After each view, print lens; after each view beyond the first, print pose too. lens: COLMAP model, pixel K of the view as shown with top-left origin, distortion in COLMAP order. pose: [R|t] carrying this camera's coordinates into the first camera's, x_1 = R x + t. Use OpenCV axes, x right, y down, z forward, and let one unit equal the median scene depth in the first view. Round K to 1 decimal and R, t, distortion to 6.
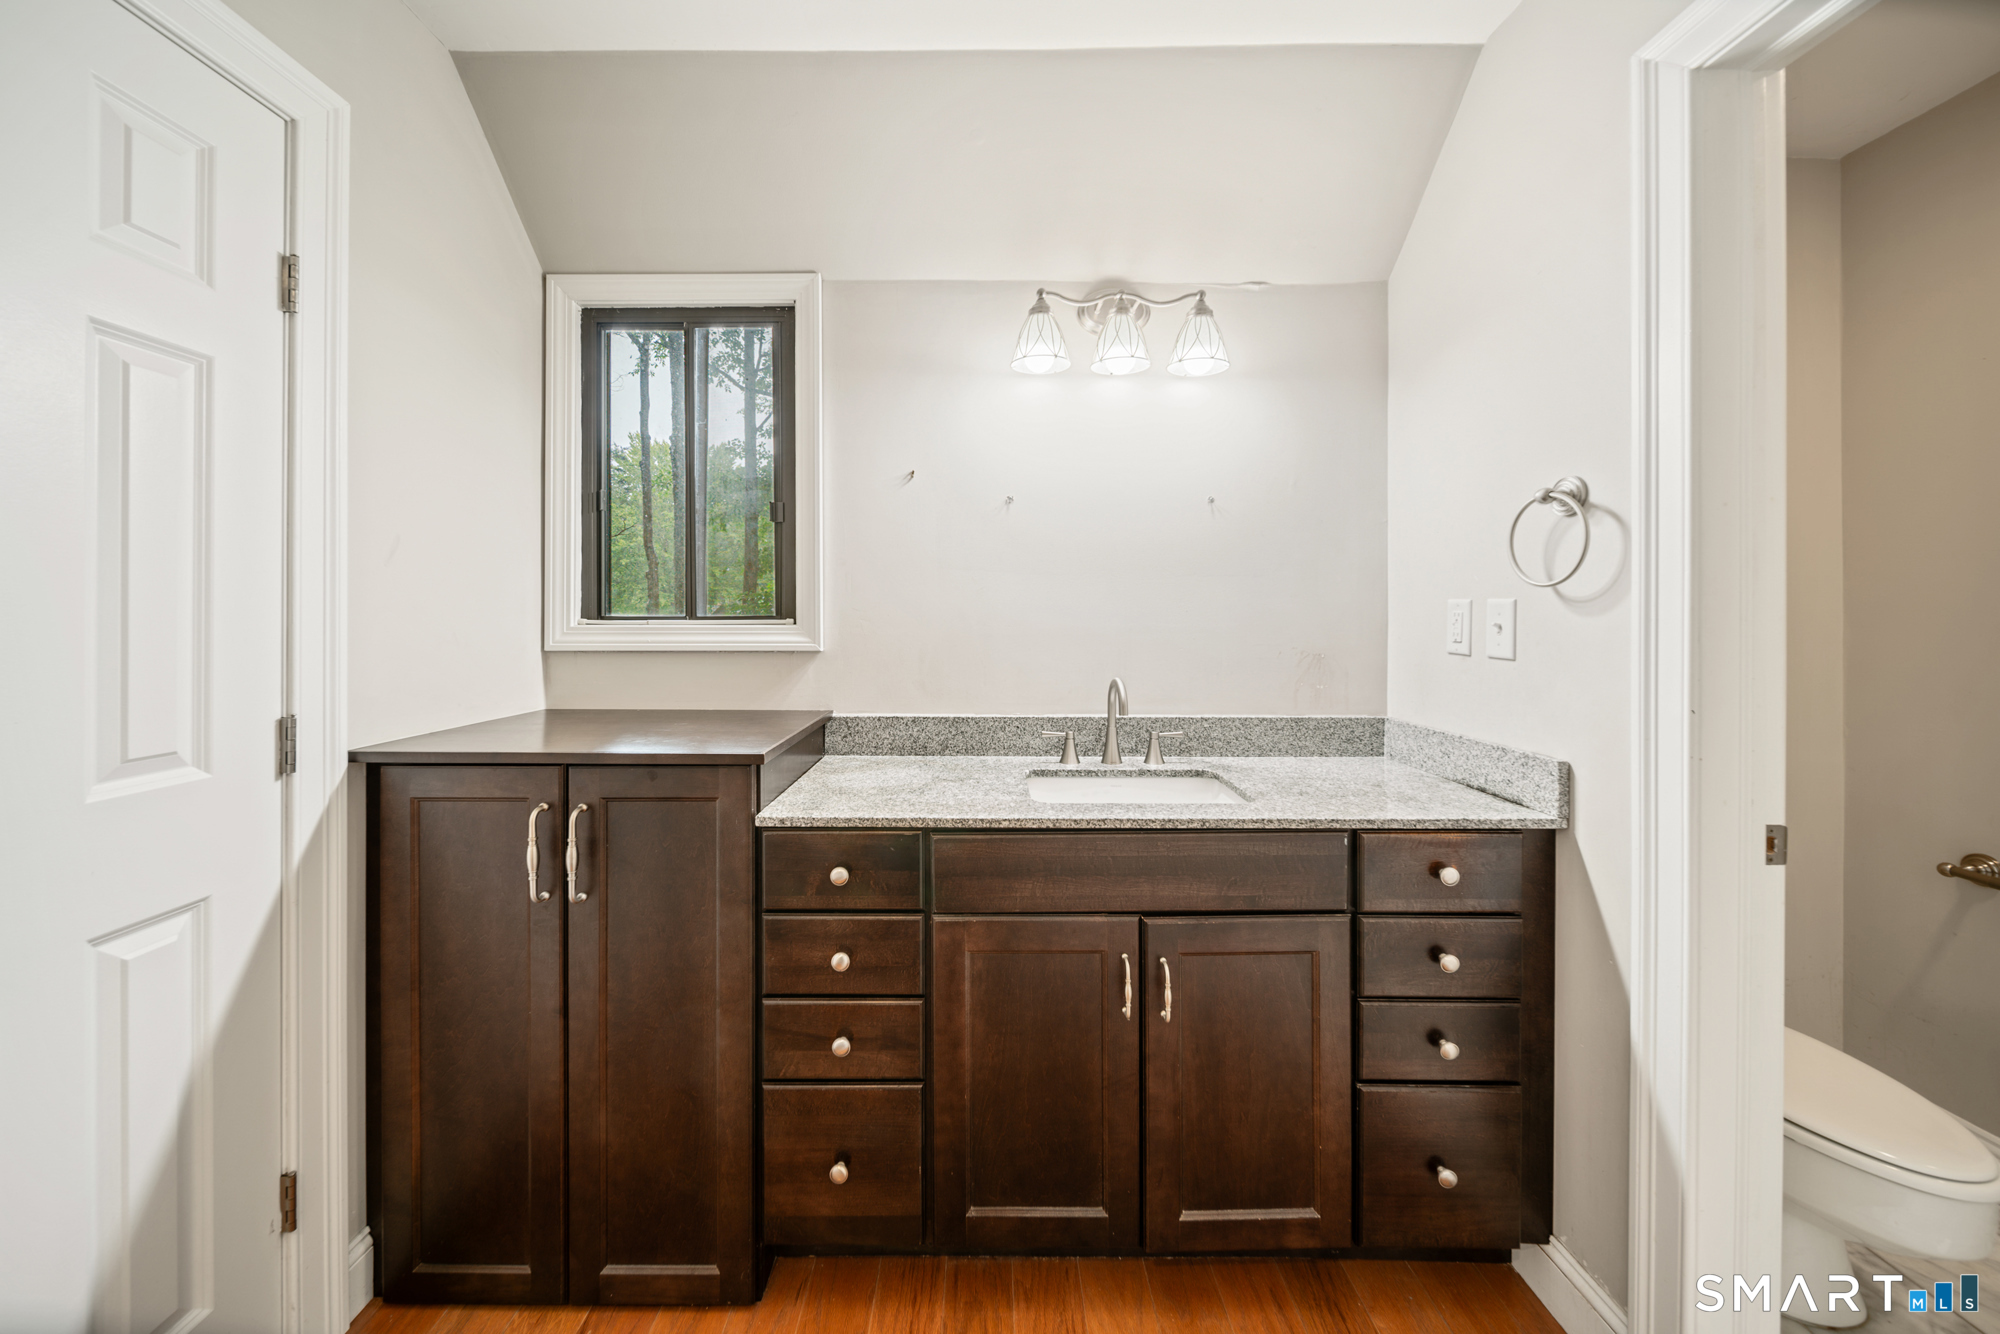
lens RADIAL K [[714.4, 0, 991.8], [0, 714.4, 621.4], [0, 0, 1]] dist [-0.000331, -0.000271]
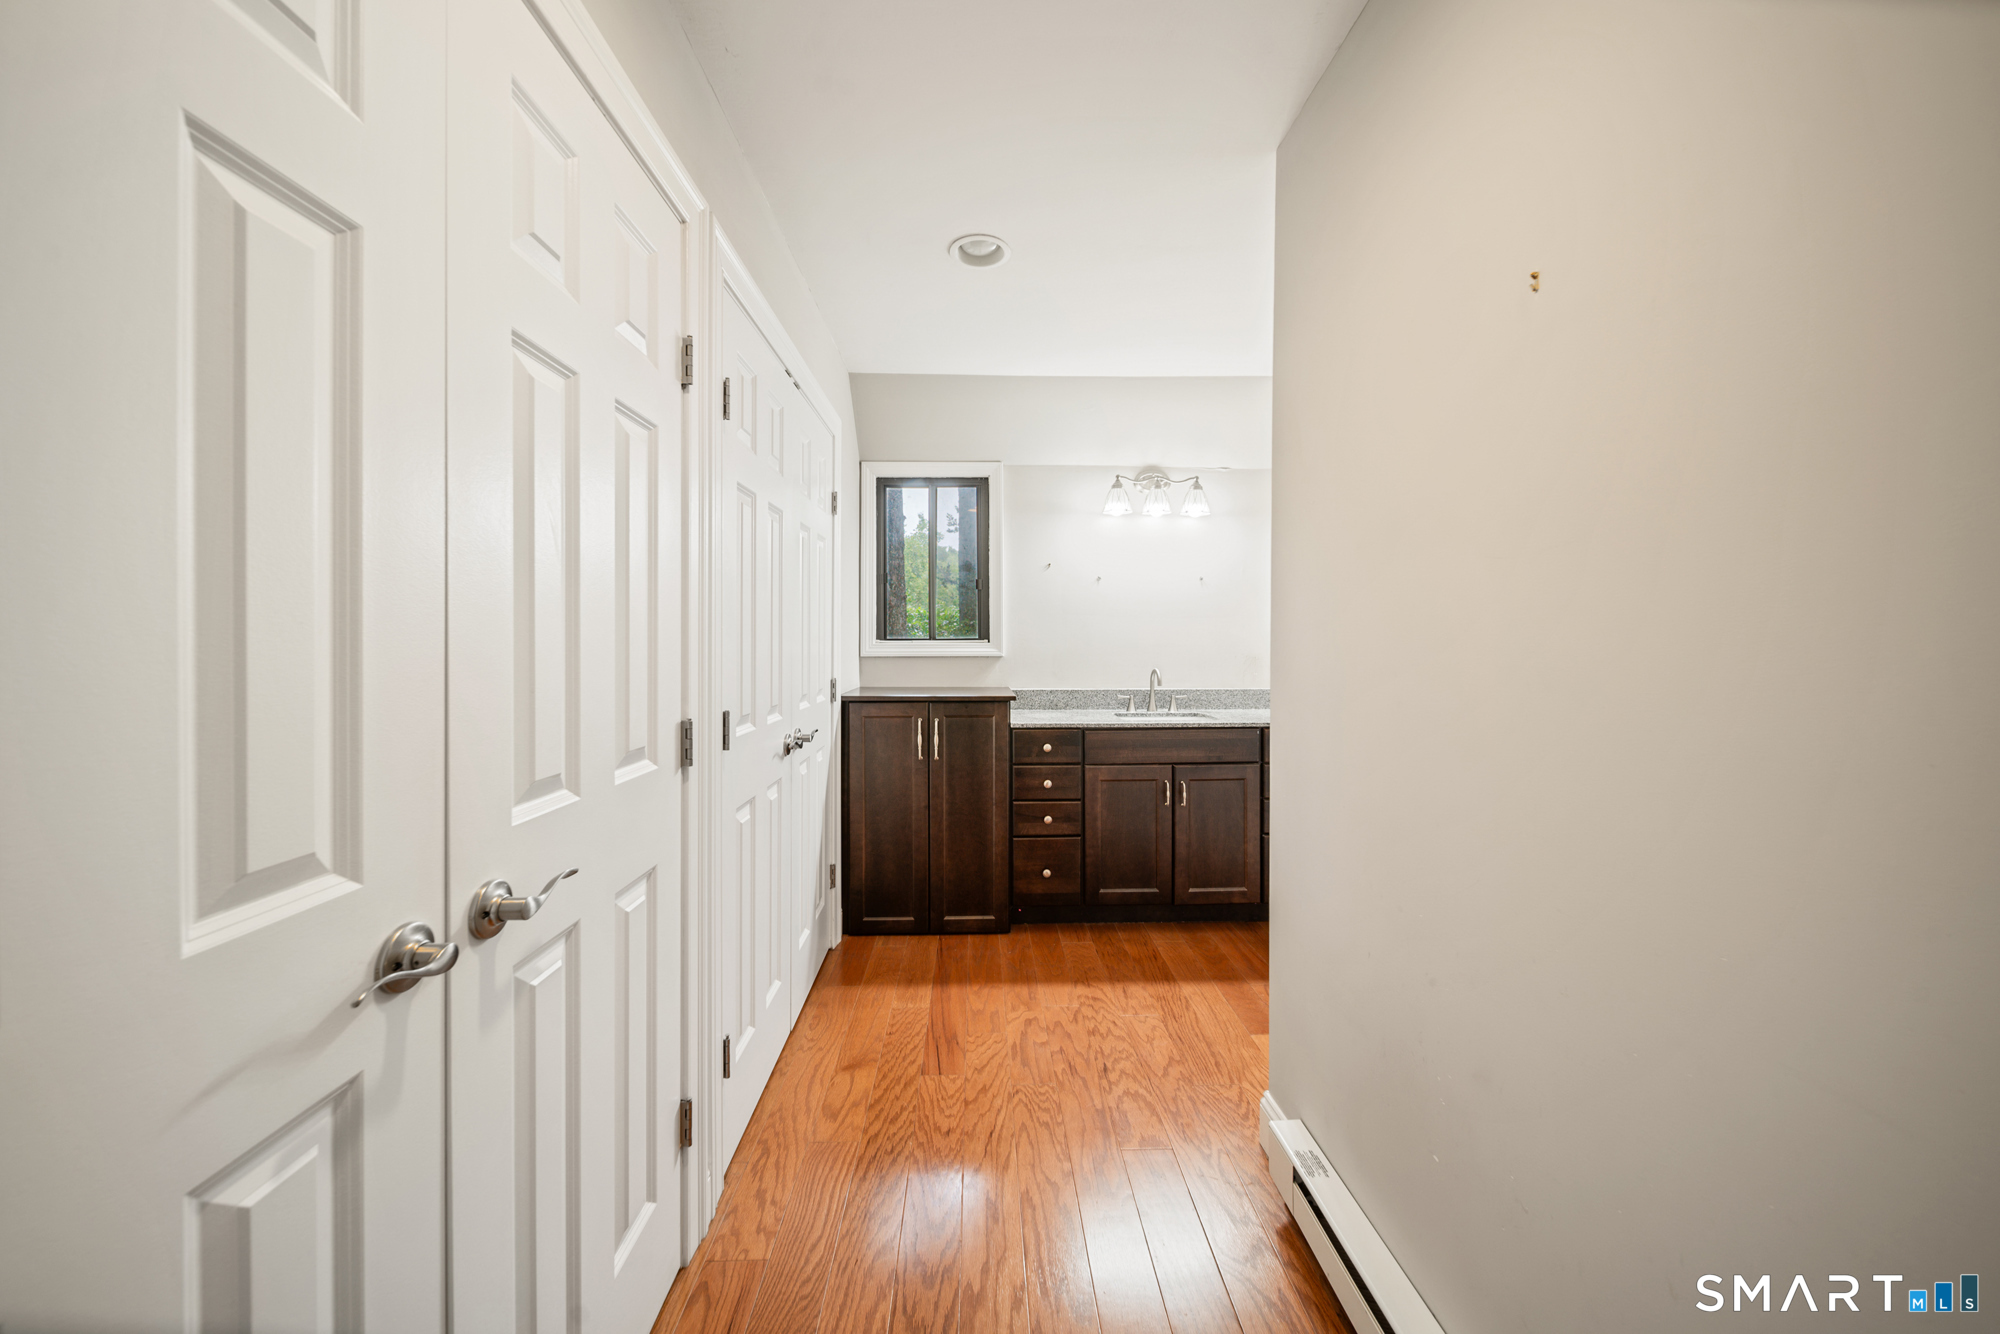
lens RADIAL K [[715.6, 0, 1005.5], [0, 715.6, 650.1], [0, 0, 1]] dist [0.000153, -0.000036]
pose [[0.999202, -0.001552, 0.039924, -0.434623], [0.001193, 0.999959, 0.009025, 0.009895], [-0.039936, -0.008970, 0.999162, -1.329263]]
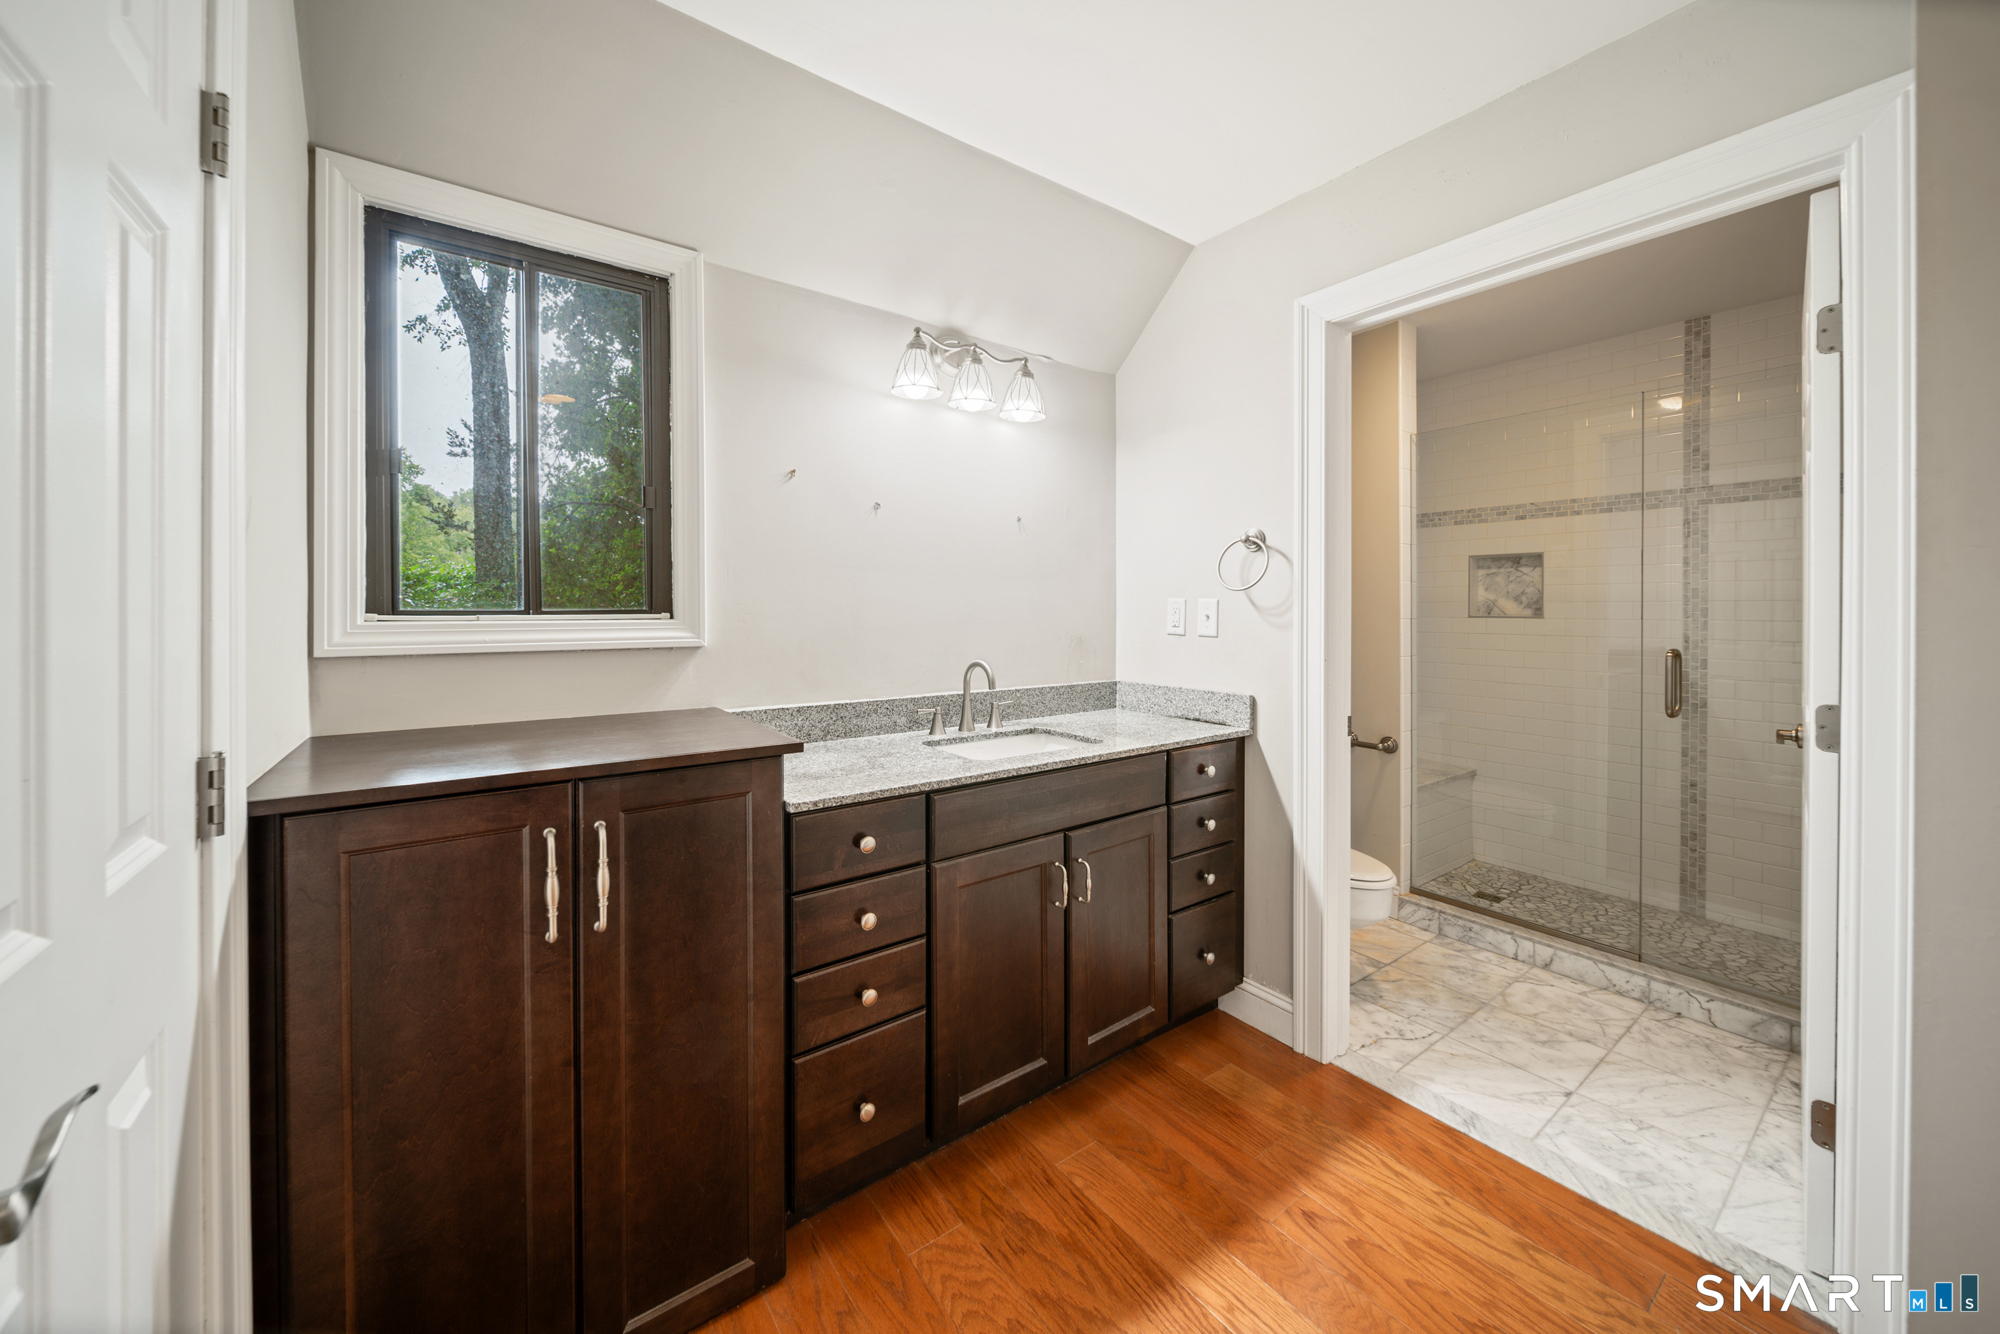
lens RADIAL K [[716.5, 0, 993.3], [0, 716.5, 615.8], [0, 0, 1]] dist [-0.000591, -0.000211]
pose [[0.806097, -0.005419, 0.591759, -0.694529], [0.003280, 0.999984, 0.004689, -0.004069], [-0.591775, -0.001839, 0.806101, -0.013321]]
